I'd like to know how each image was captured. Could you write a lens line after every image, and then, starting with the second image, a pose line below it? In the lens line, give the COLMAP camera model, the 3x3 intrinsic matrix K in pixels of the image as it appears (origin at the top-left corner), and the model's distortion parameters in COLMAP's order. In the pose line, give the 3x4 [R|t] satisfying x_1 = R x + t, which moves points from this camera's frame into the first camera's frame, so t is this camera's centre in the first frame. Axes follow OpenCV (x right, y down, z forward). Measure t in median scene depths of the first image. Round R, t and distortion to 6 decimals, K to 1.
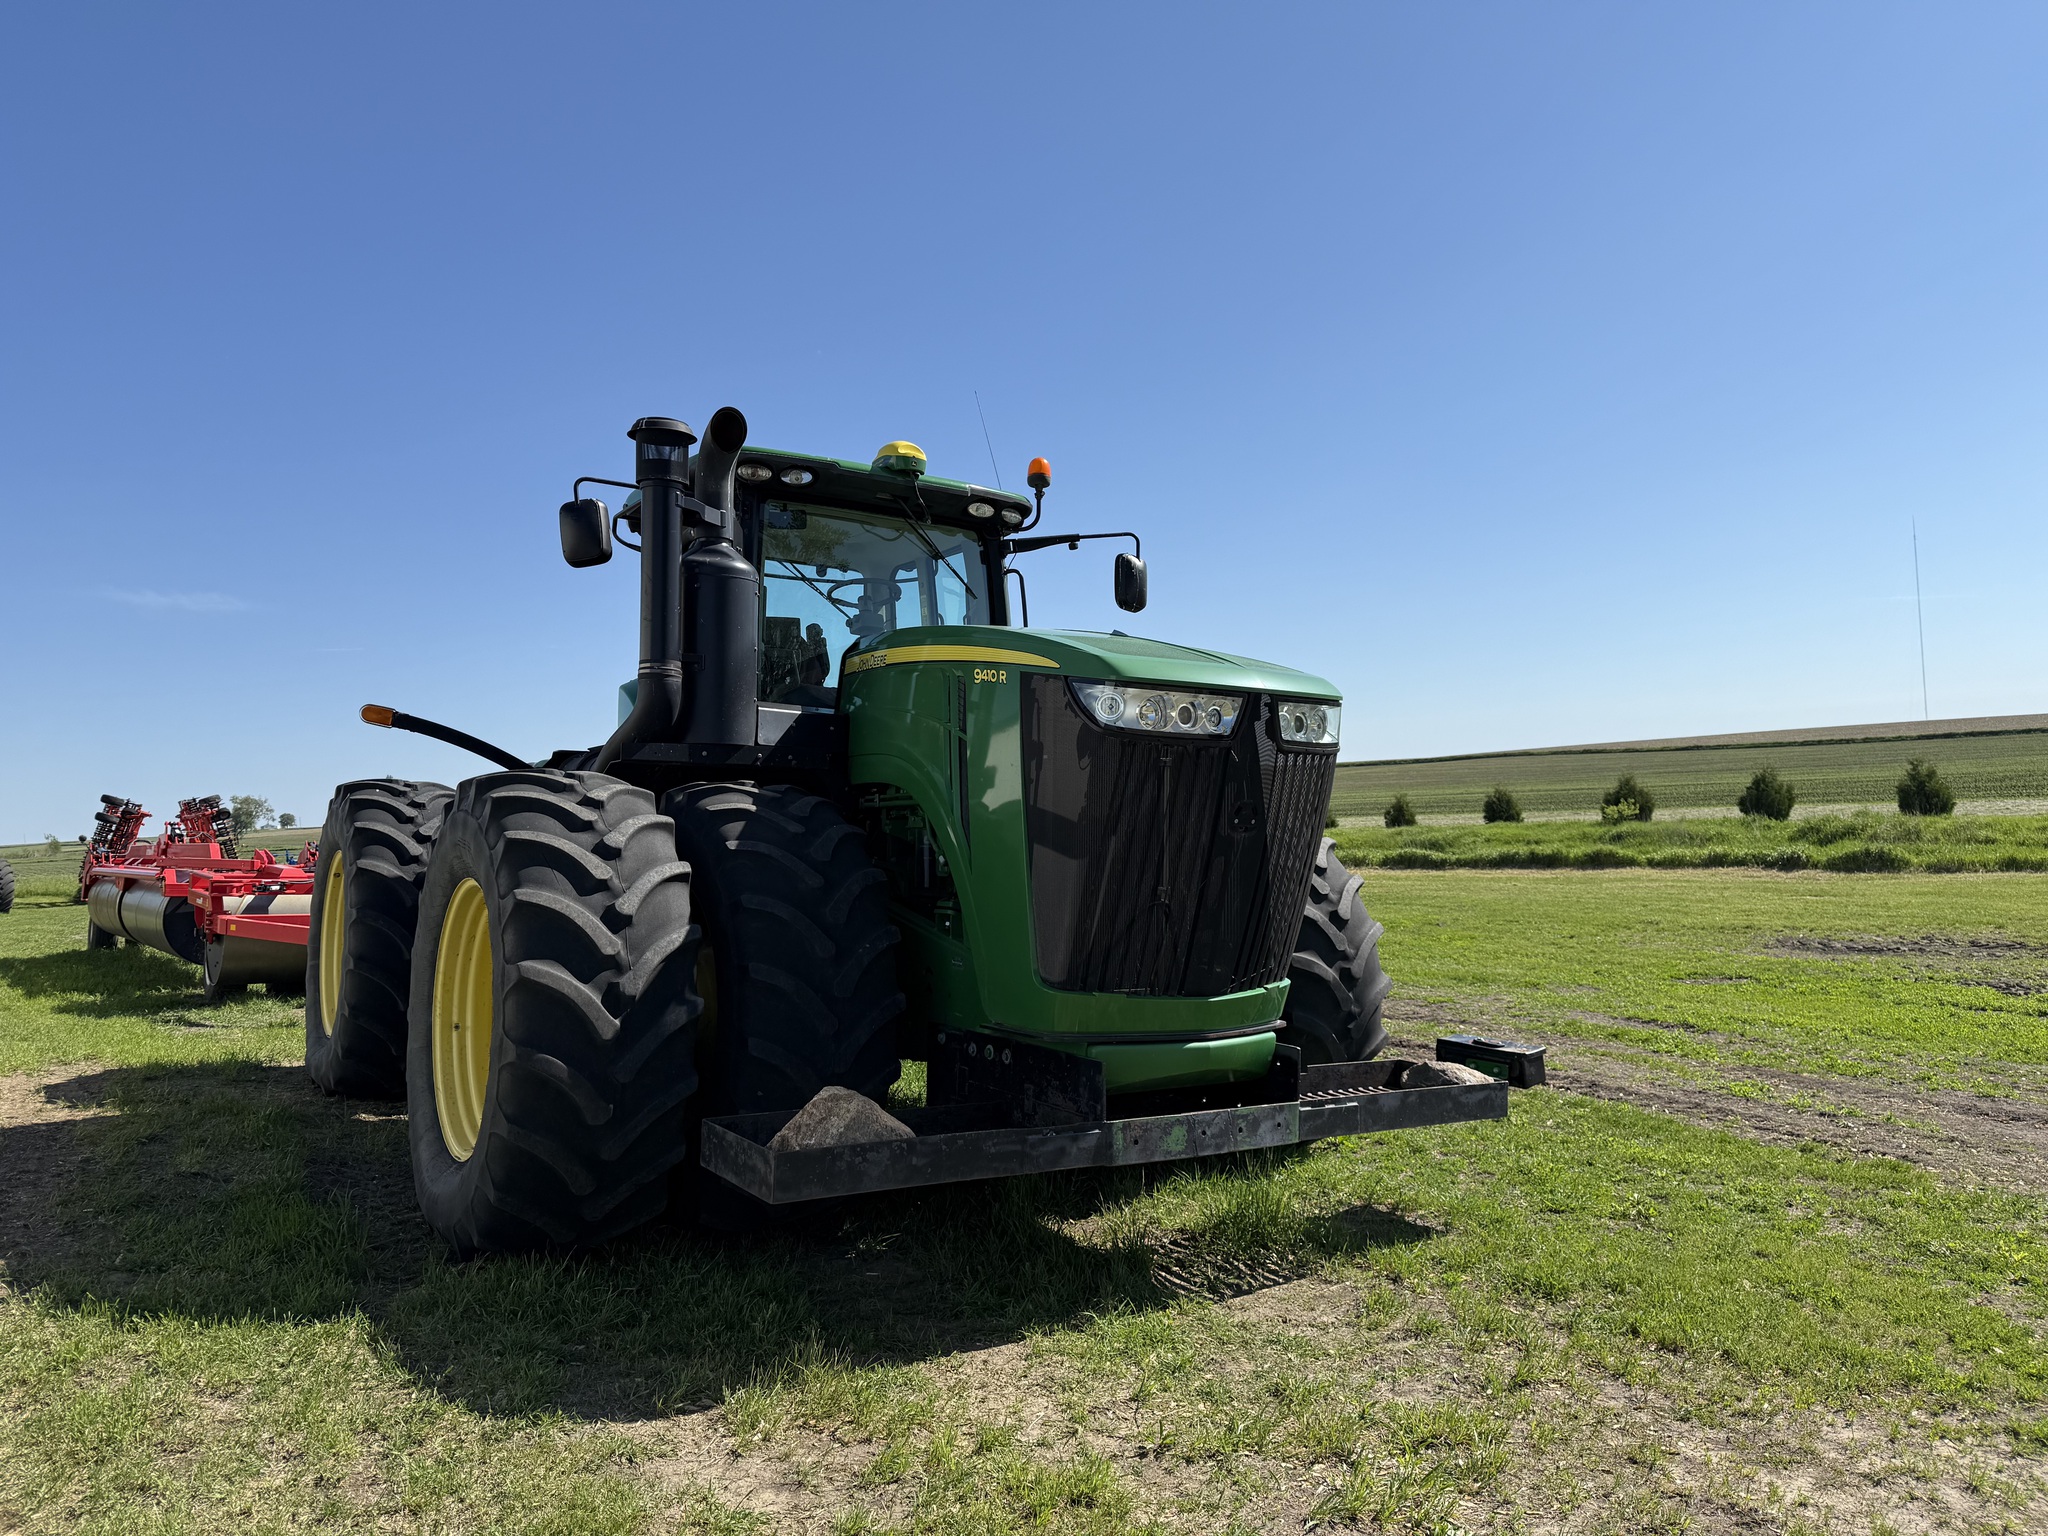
lens RADIAL K [[1459.3, 0, 1049.7], [0, 1459.3, 756.6], [0, 0, 1]] dist [0.101475, -0.128162]
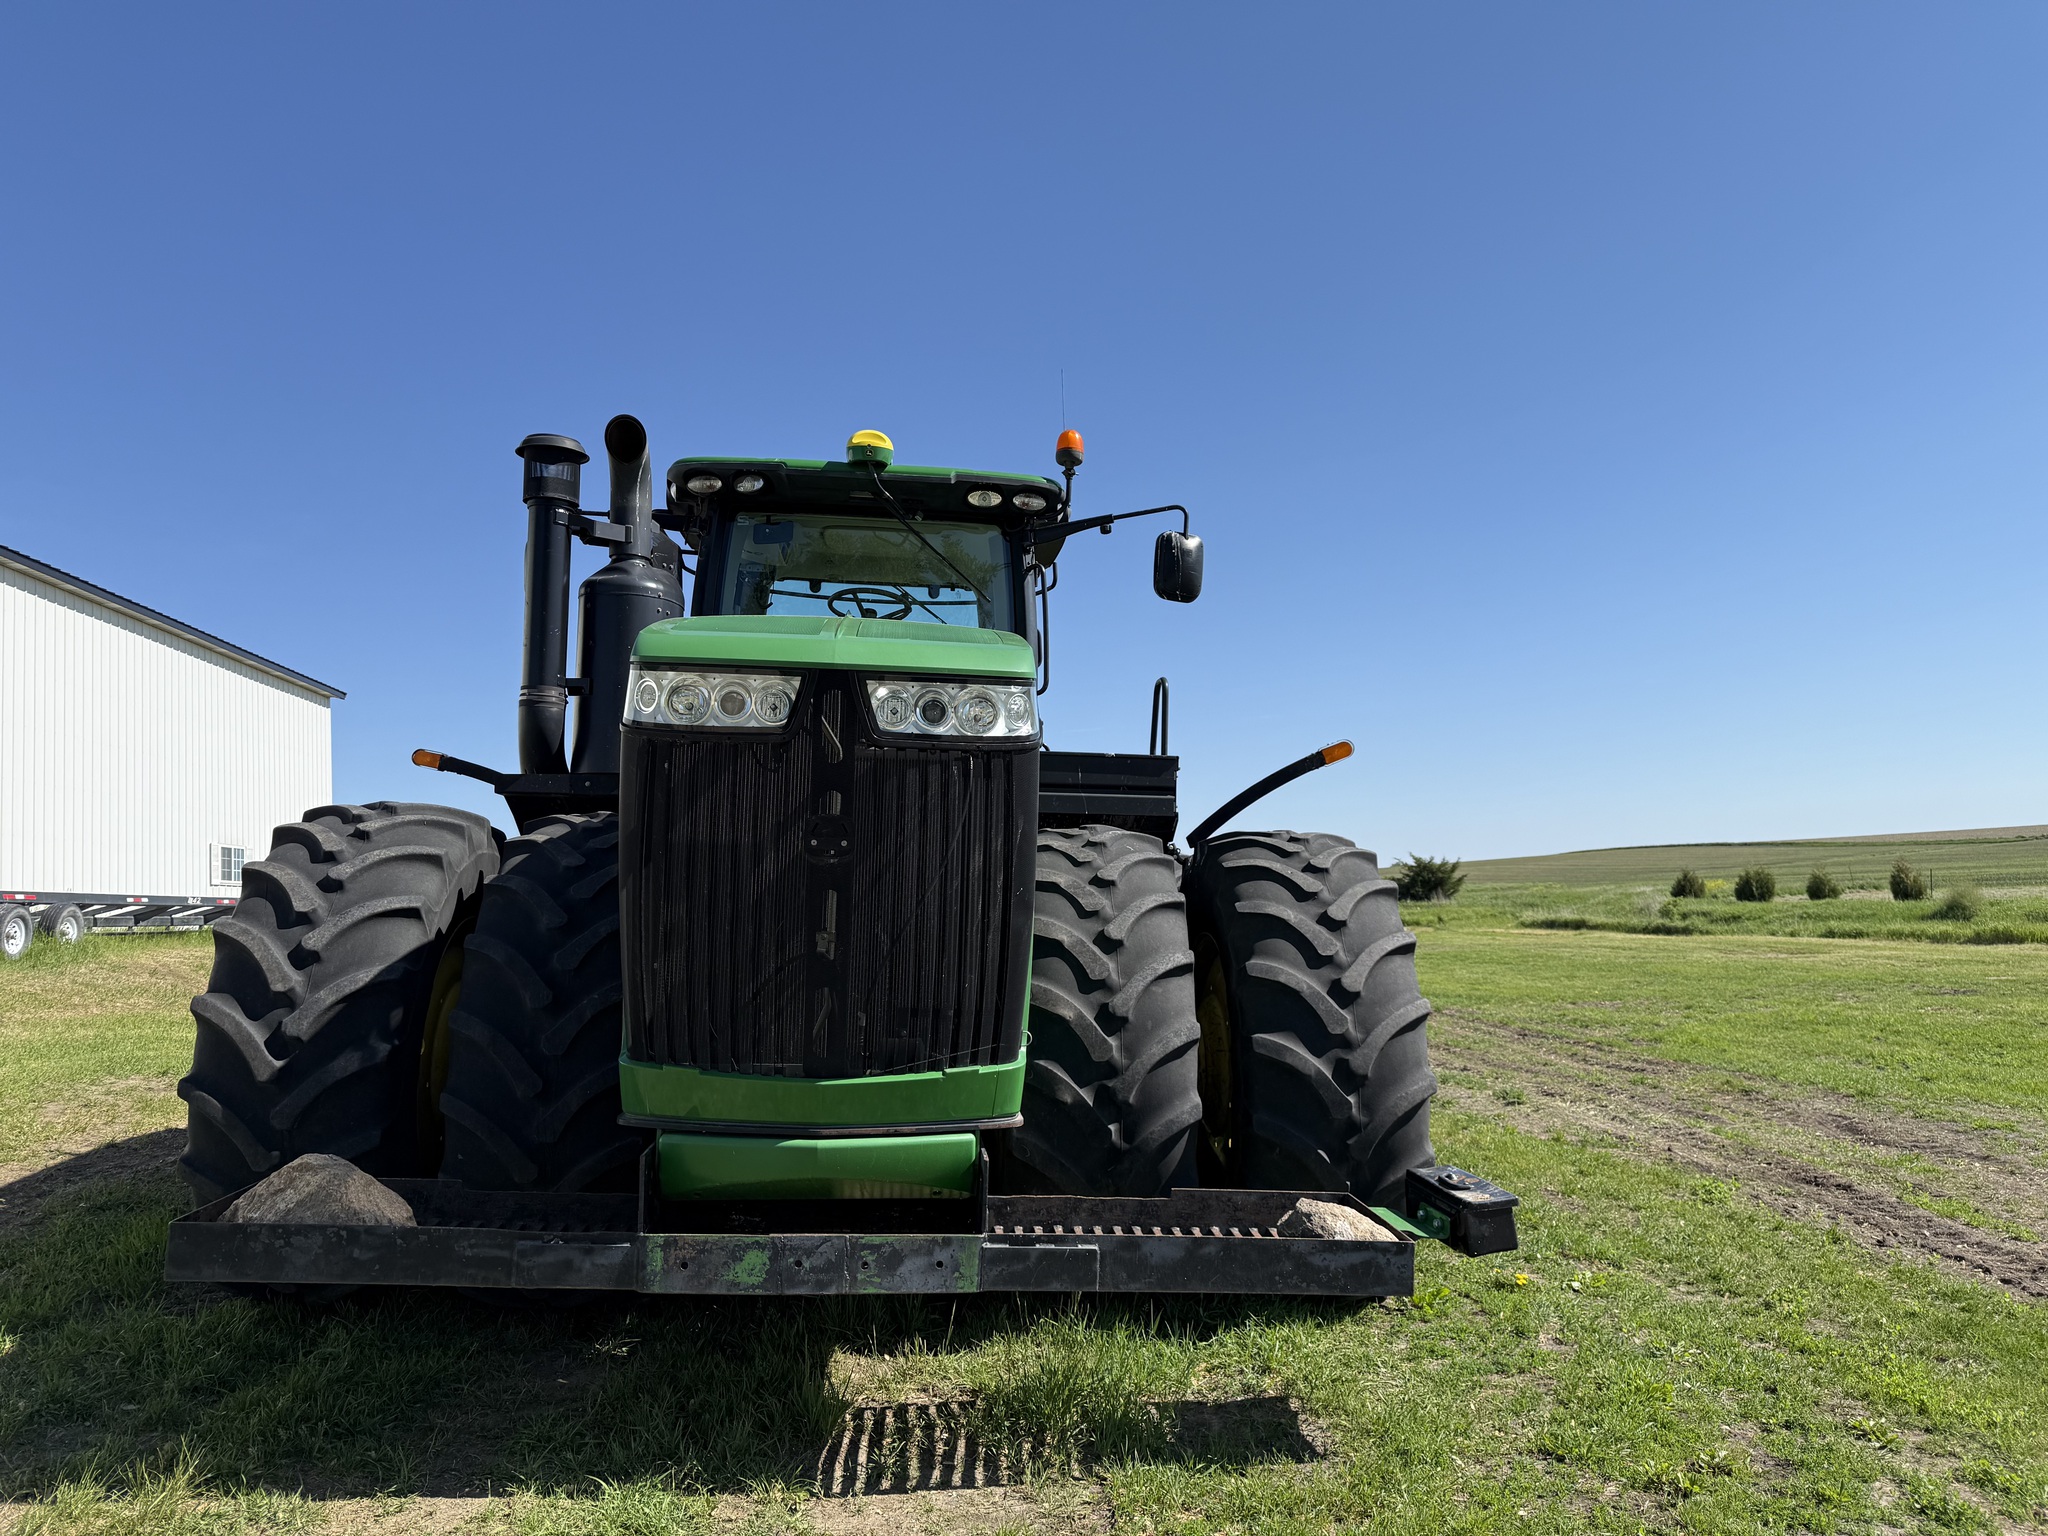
lens RADIAL K [[1446.0, 0, 1040.0], [0, 1446.0, 772.6], [0, 0, 1]] dist [0.110819, -0.203346]
pose [[0.878271, -0.032596, -0.477051, 0.457693], [0.016707, 0.999156, -0.037513, 0.029896], [0.477872, 0.024977, 0.878074, 0.320427]]
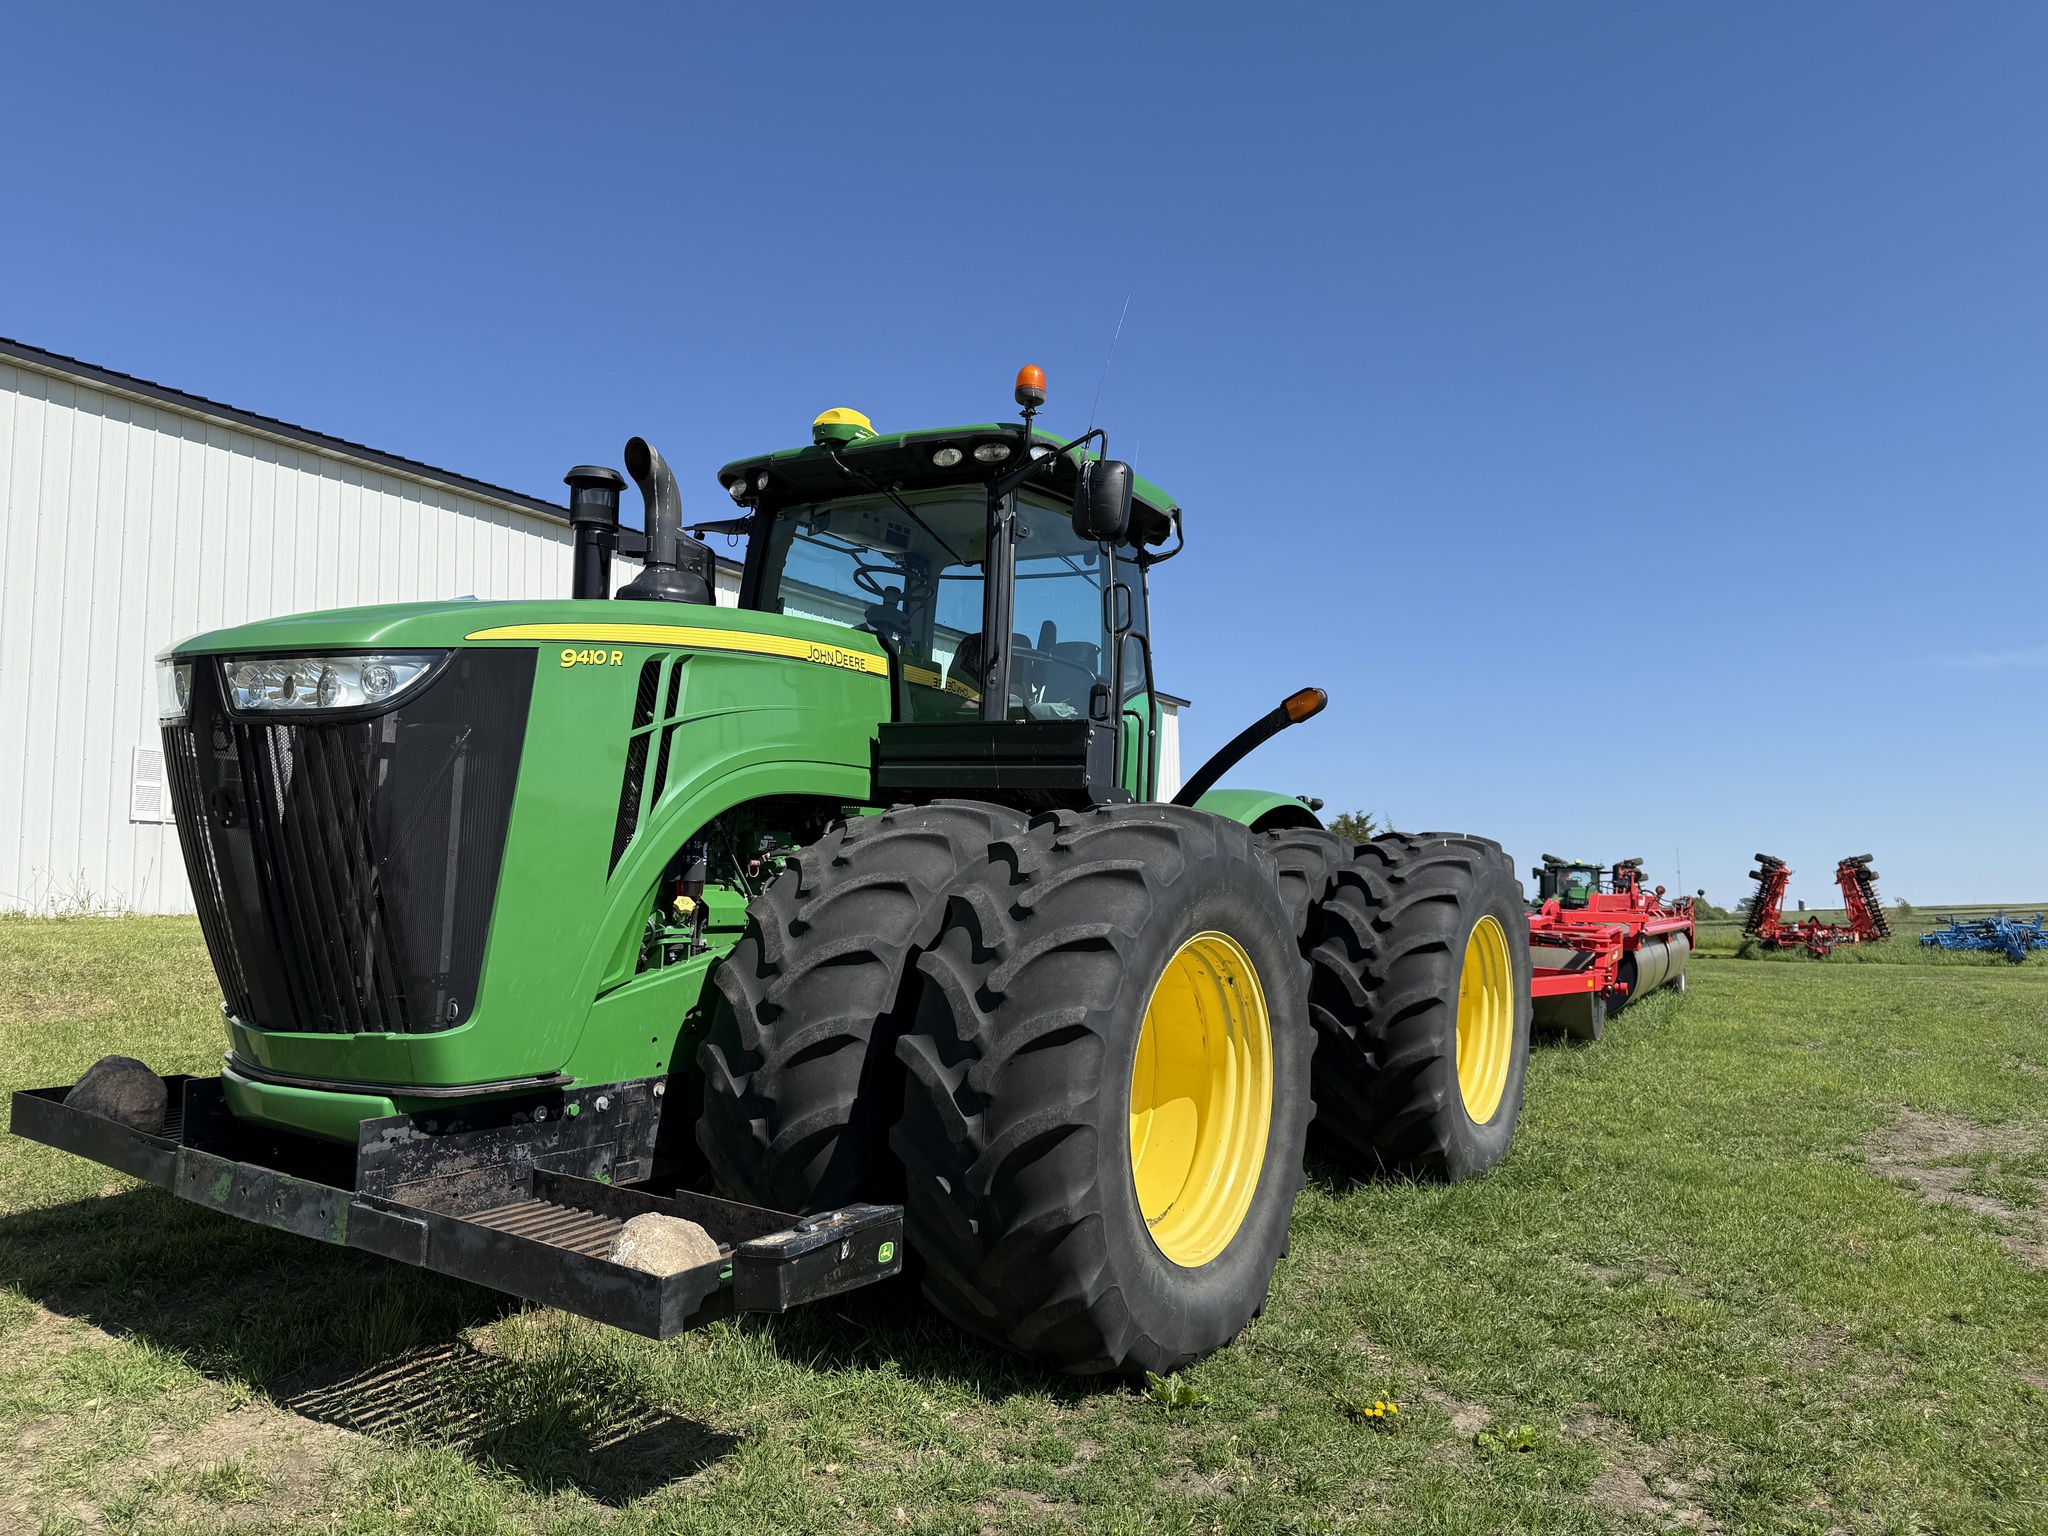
lens RADIAL K [[1453.0, 0, 1024.0], [0, 1453.0, 768.0], [0, 0, 1]] dist [0.081903, -0.128331]
pose [[0.394473, -0.054836, -0.917270, 0.839750], [0.020155, 0.998494, -0.051024, 0.055073], [0.918686, 0.001640, 0.394984, 0.858000]]
